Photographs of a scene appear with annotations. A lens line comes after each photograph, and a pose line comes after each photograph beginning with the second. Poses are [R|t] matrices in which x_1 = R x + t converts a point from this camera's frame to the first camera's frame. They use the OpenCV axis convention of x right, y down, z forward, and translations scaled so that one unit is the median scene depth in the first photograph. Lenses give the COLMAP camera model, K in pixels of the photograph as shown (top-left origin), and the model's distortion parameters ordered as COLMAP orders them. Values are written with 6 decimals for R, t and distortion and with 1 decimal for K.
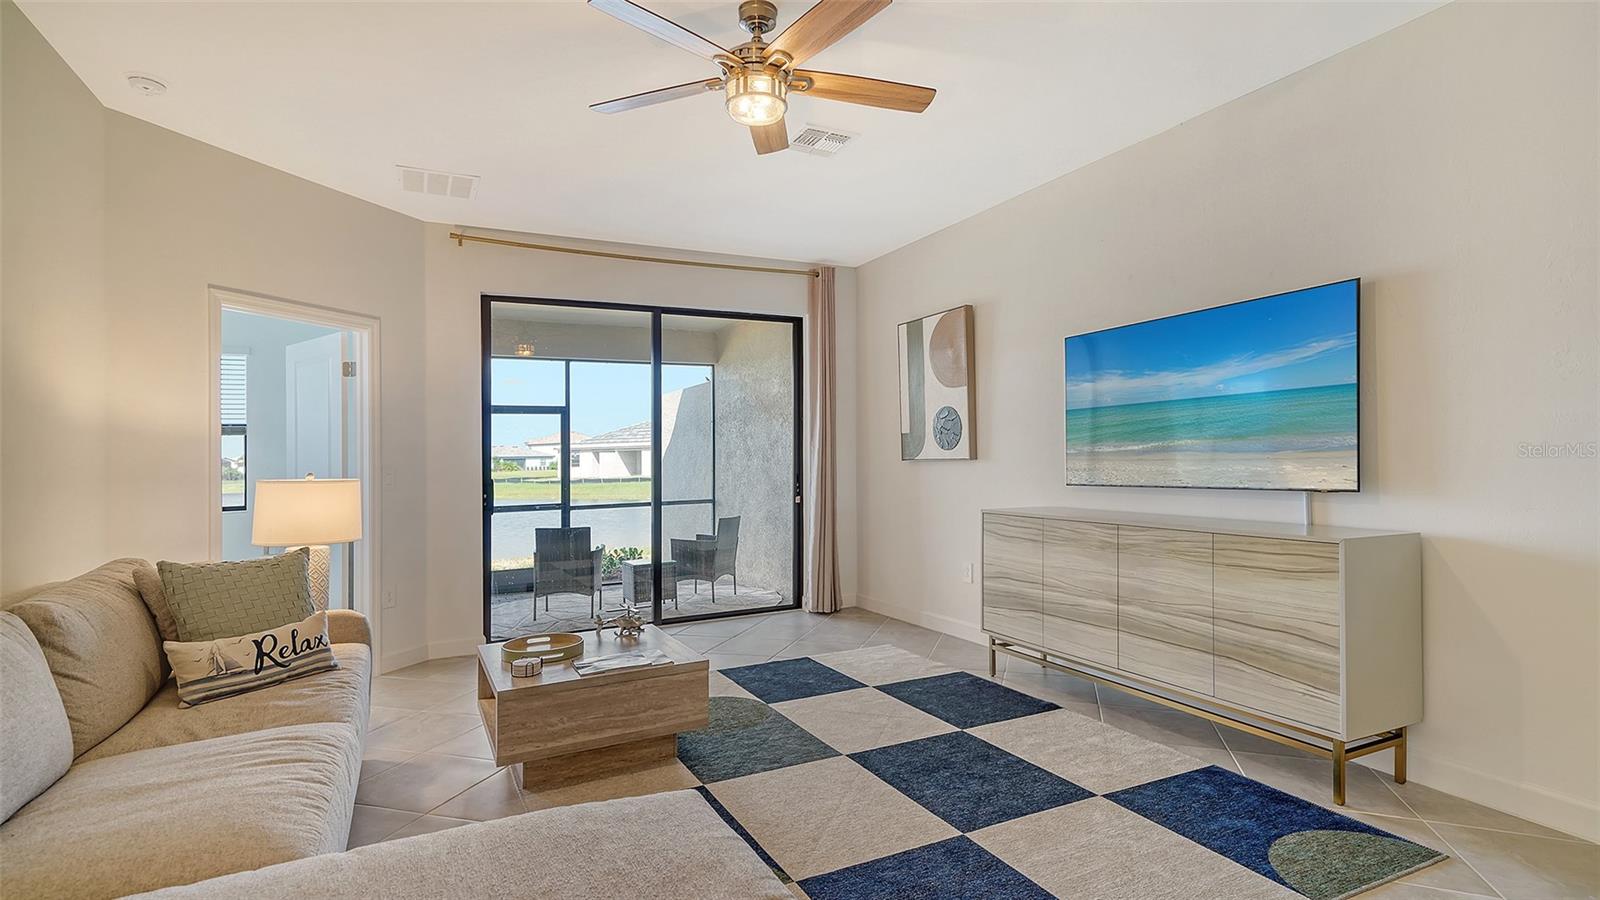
lens RADIAL K [[766.2, 0, 797.2], [0, 766.2, 446.9], [0, 0, 1]] dist [0.035620, 0.000000]
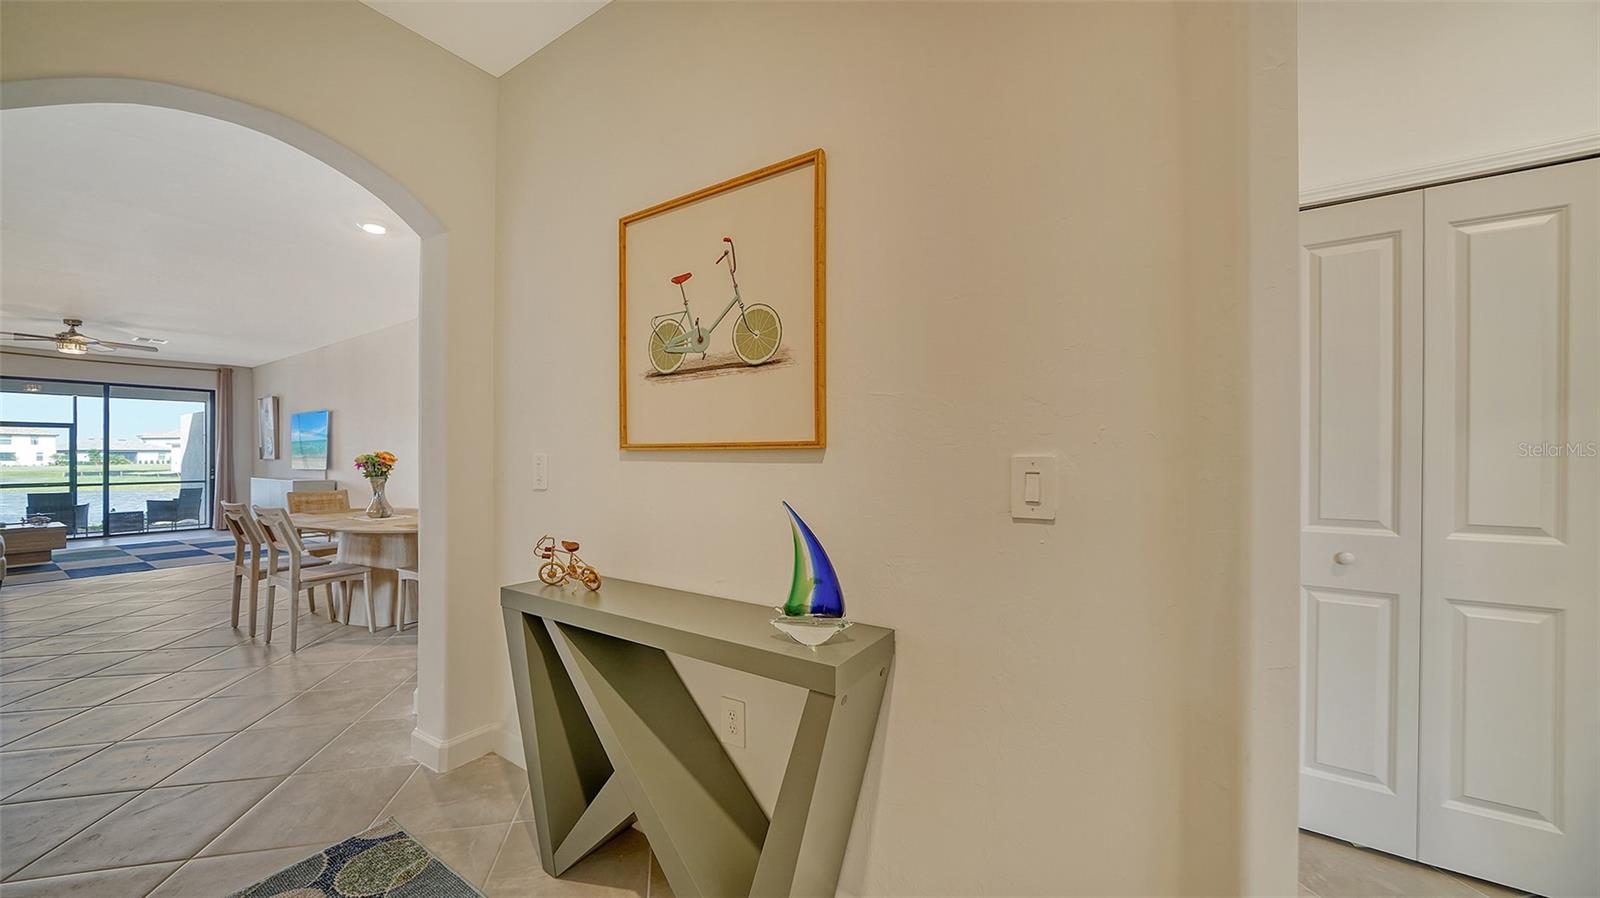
lens RADIAL K [[566.1, 0, 794.9], [0, 566.1, 456.7], [0, 0, 1]] dist [-0.016089, 0.002365]
pose [[0.866236, 0.013682, 0.499449, 0.726227], [-0.020057, 0.999771, 0.007398, -0.035922], [-0.499233, -0.016426, 0.866312, -1.299139]]
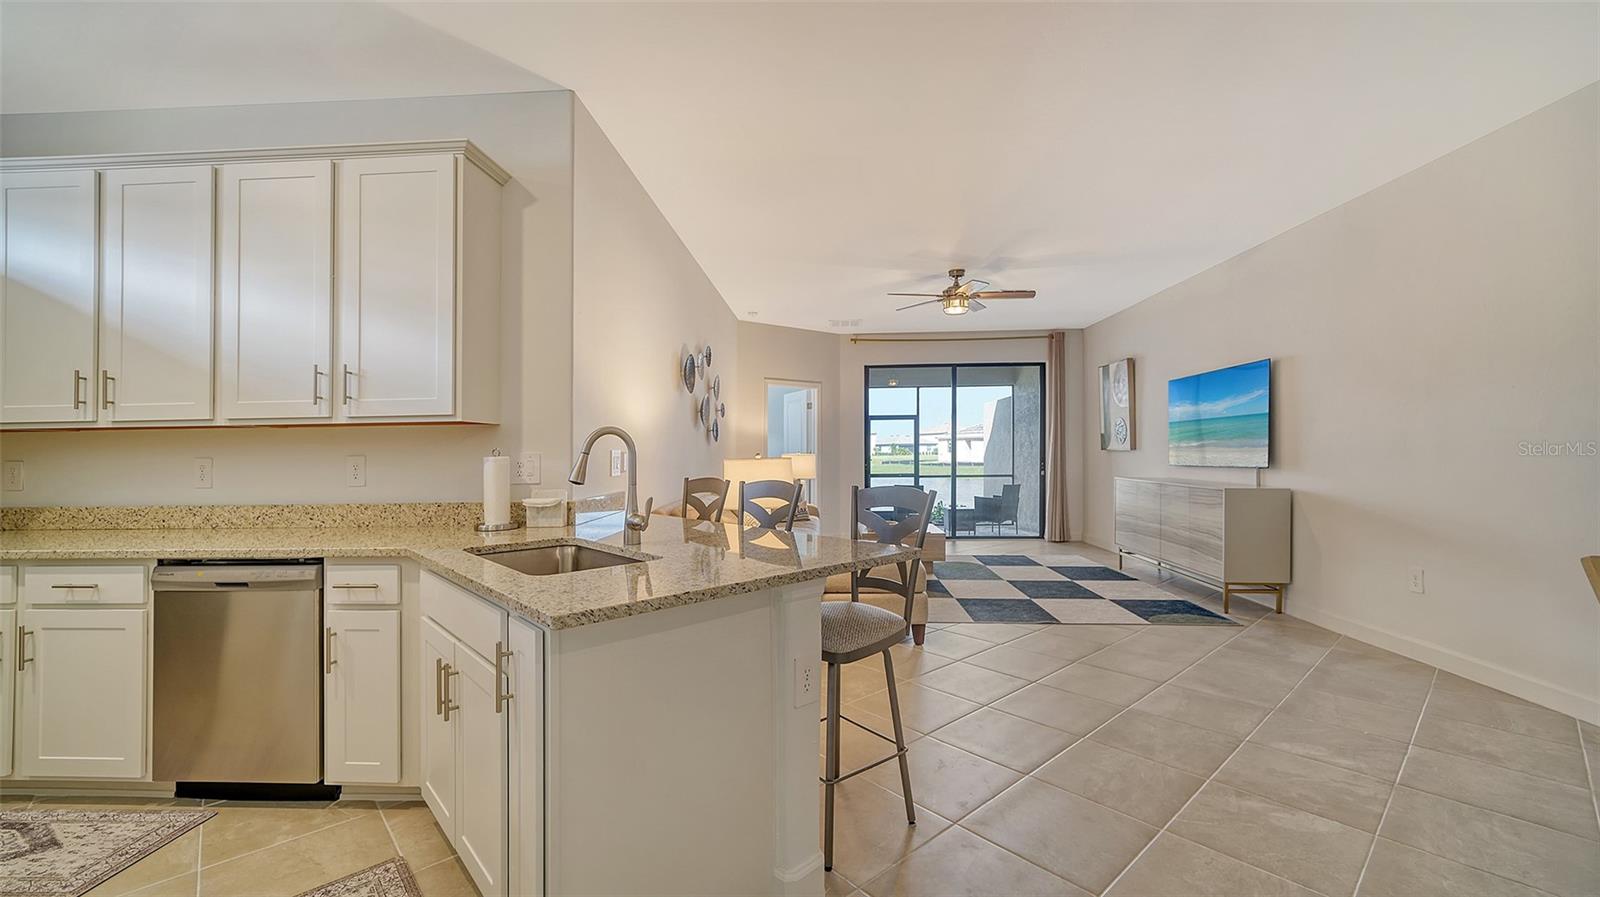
lens RADIAL K [[654.2, 0, 793.8], [0, 654.2, 441.4], [0, 0, 1]] dist [0.012120, -0.000042]
pose [[0.865424, 0.004929, -0.501016, 0.288161], [-0.000686, 0.999962, 0.008653, -0.012865], [0.501039, -0.007145, 0.865395, -0.574735]]
